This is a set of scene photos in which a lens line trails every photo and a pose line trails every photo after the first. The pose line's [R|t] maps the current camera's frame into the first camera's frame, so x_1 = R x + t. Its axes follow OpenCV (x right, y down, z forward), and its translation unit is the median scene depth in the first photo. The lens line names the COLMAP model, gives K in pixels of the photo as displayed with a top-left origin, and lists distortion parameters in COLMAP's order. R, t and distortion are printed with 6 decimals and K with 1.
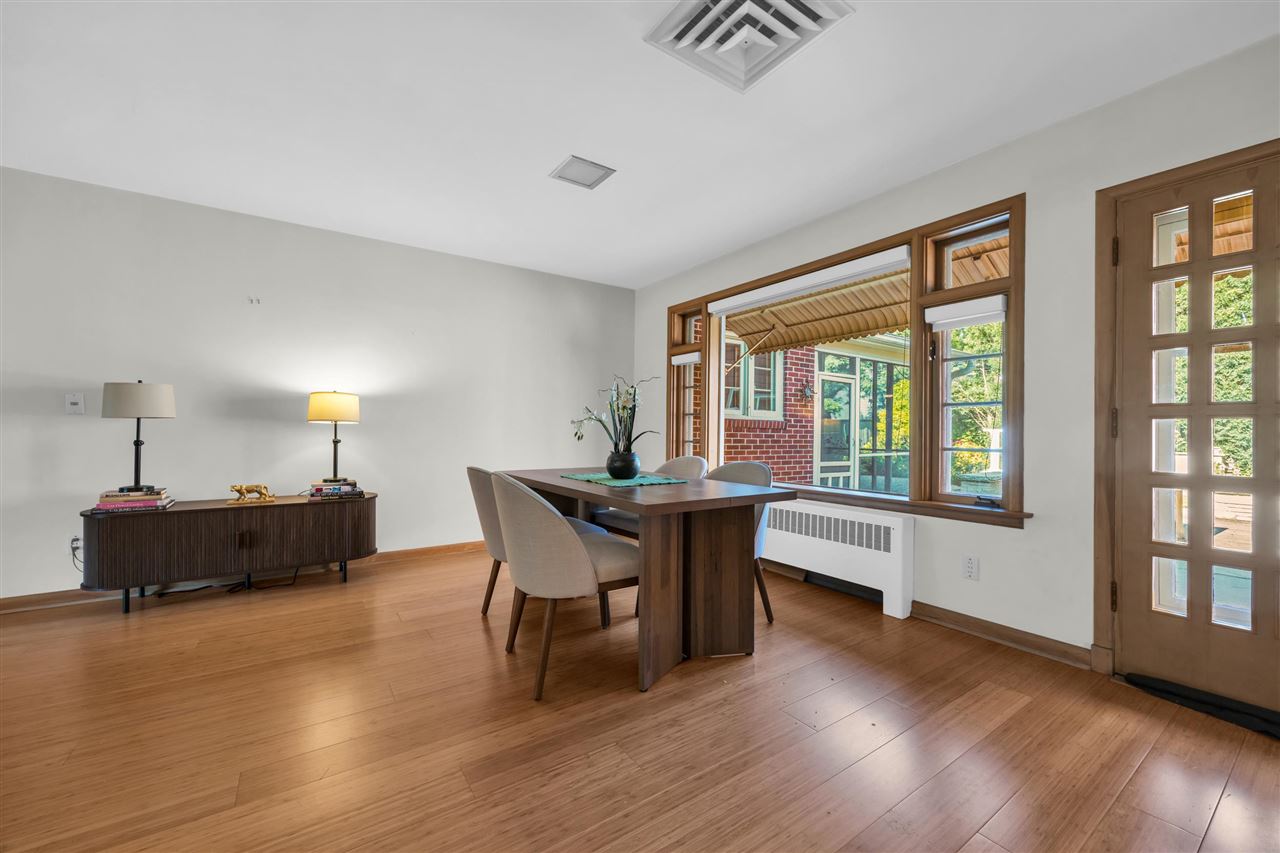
lens RADIAL K [[521.1, 0, 640.0], [0, 521.1, 426.5], [0, 0, 1]] dist [0.024391, -0.000017]
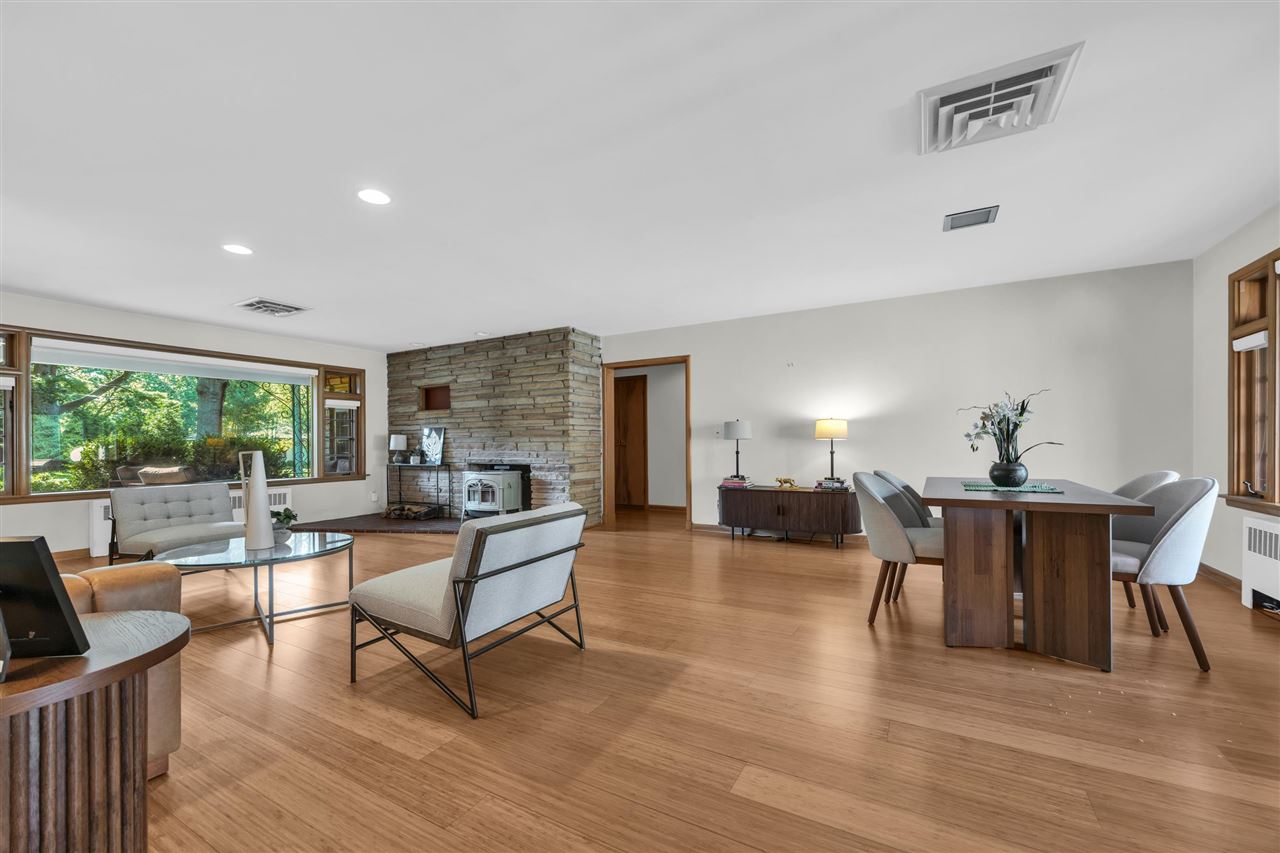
lens RADIAL K [[494.5, 0, 642.7], [0, 494.5, 443.9], [0, 0, 1]] dist [-0.001597, -0.000337]
pose [[0.475319, -0.012969, -0.879718, 0.405950], [0.021100, 0.999772, -0.003338, -0.001350], [0.879561, -0.016976, 0.475484, -0.125065]]
